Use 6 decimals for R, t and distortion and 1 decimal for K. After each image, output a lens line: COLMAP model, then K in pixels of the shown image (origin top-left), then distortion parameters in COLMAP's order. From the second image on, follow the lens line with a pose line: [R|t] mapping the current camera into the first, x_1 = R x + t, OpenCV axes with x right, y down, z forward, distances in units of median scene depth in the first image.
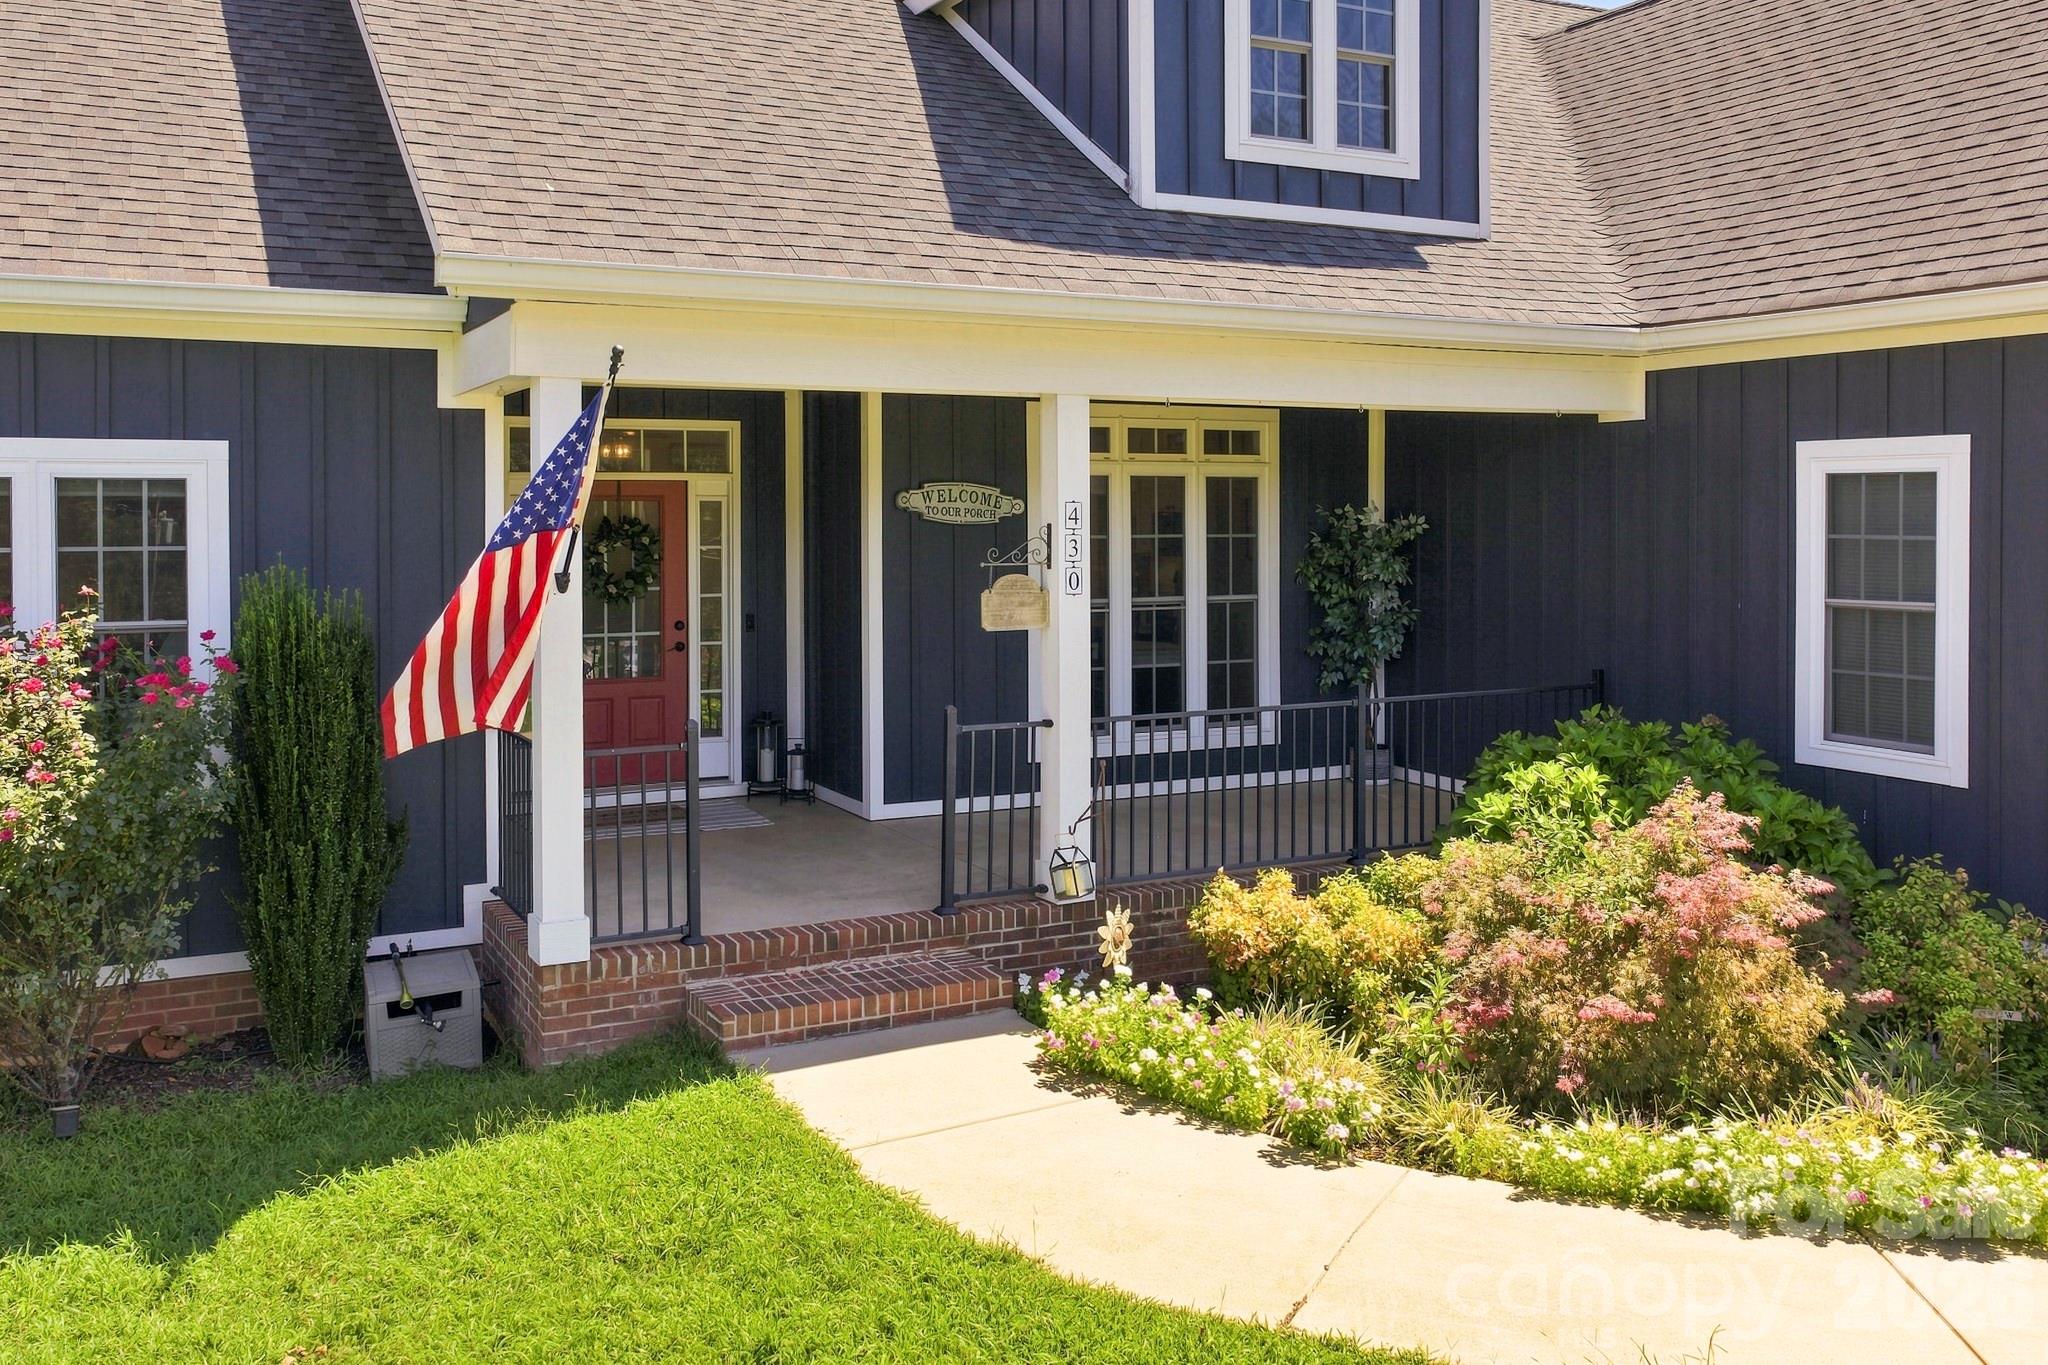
lens RADIAL K [[1736.4, 0, 1015.0], [0, 1736.4, 552.1], [0, 0, 1]] dist [-0.000049, 0.001698]
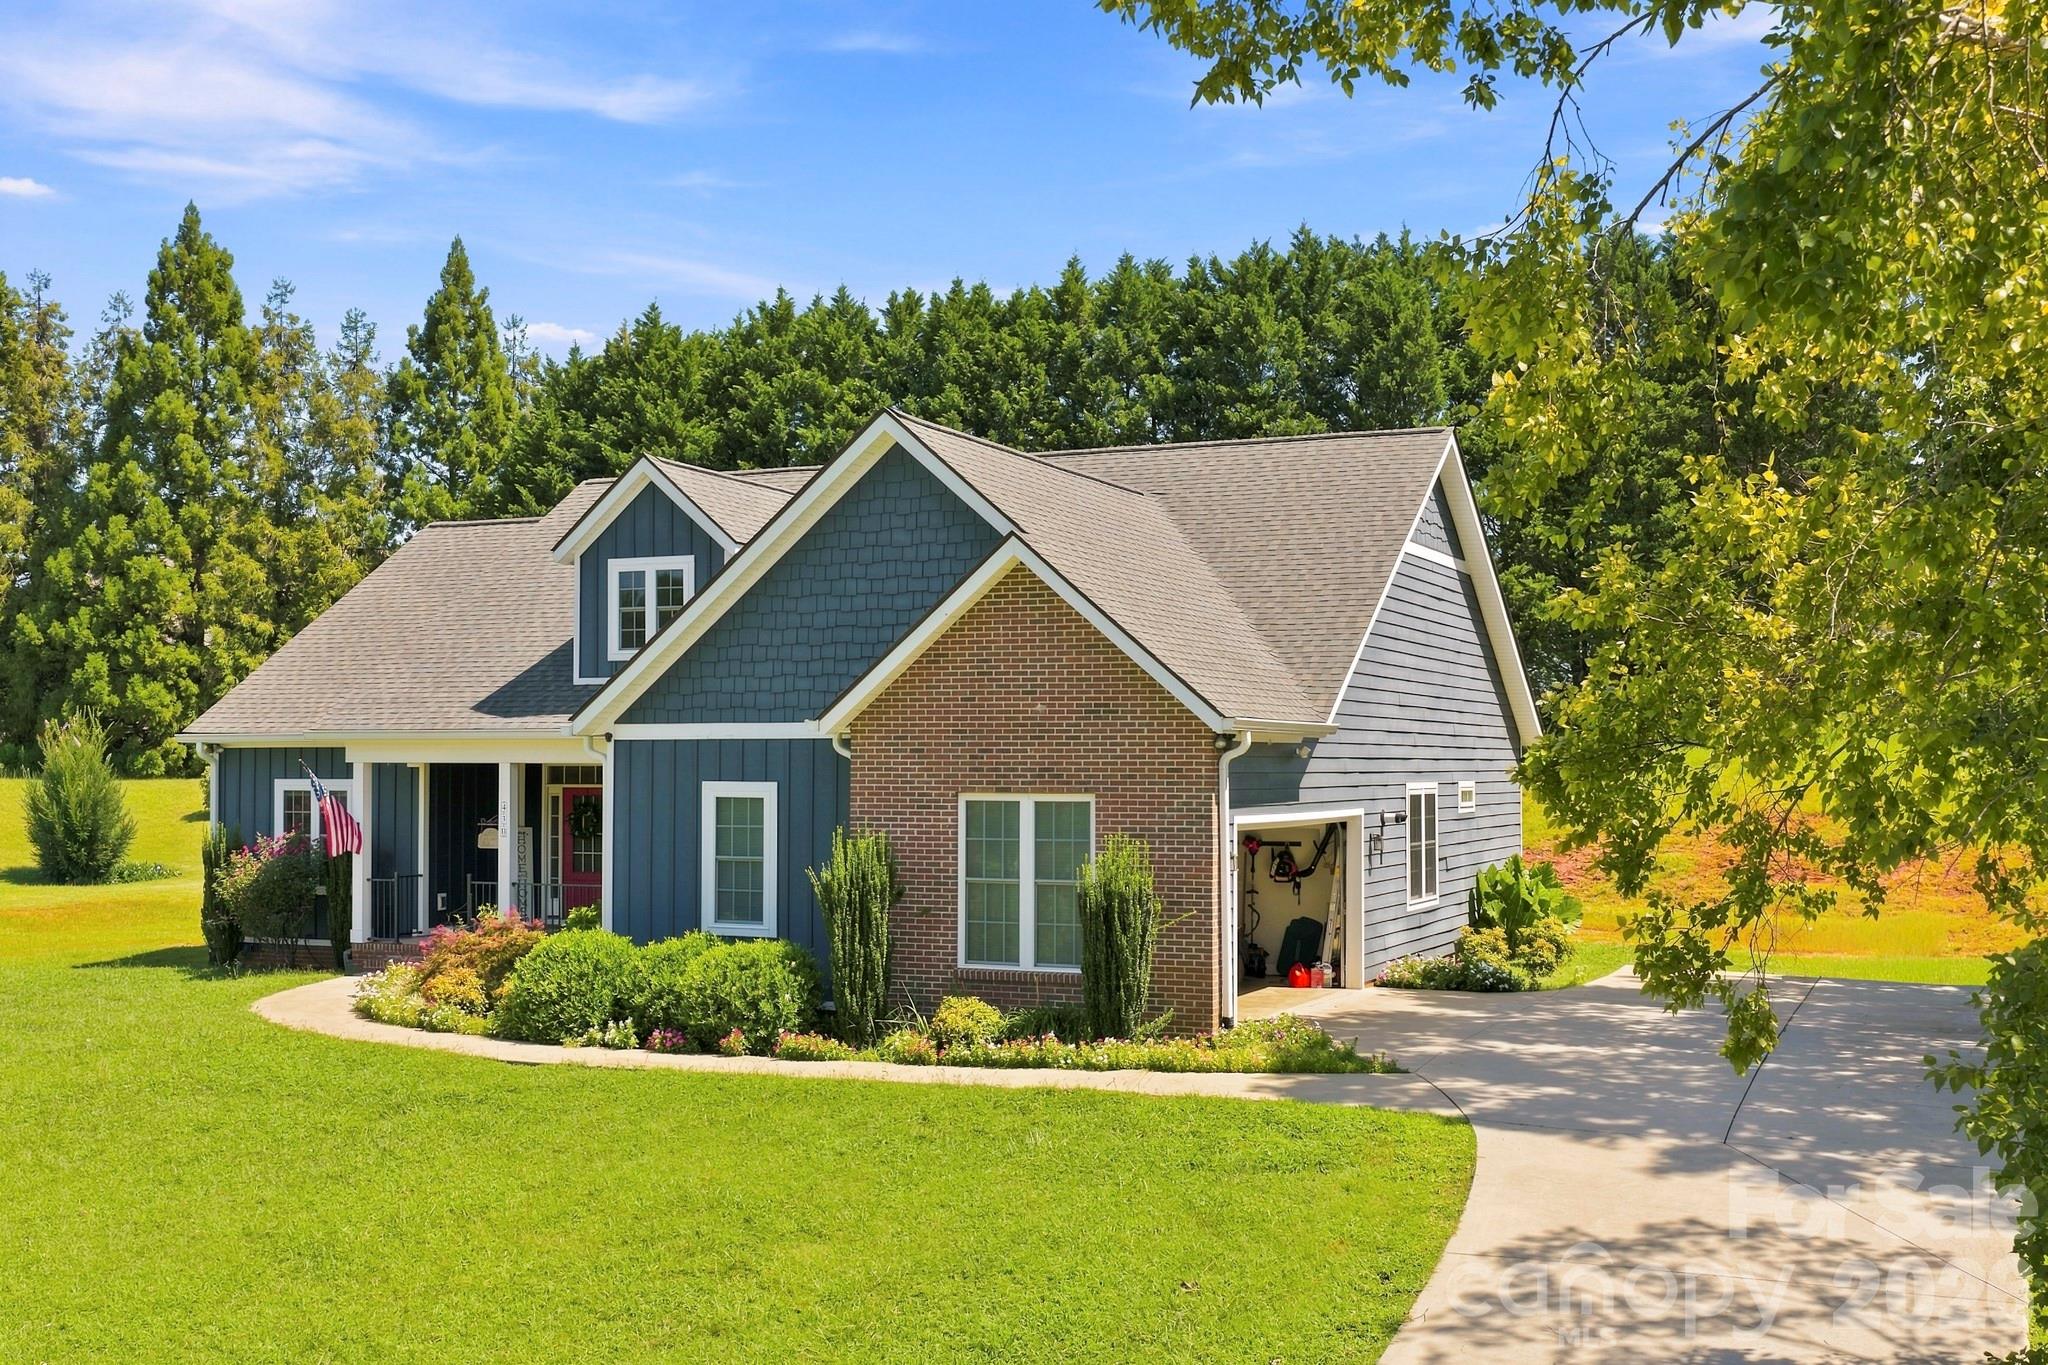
lens RADIAL K [[2178.6, 0, 1024.0], [0, 2178.6, 682.5], [0, 0, 1]] dist [-0.015708, -0.012669]
pose [[0.615227, -0.028501, -0.787835, 3.161260], [-0.021951, 0.998339, -0.053259, -0.051096], [0.788044, 0.050060, 0.613580, -0.454227]]
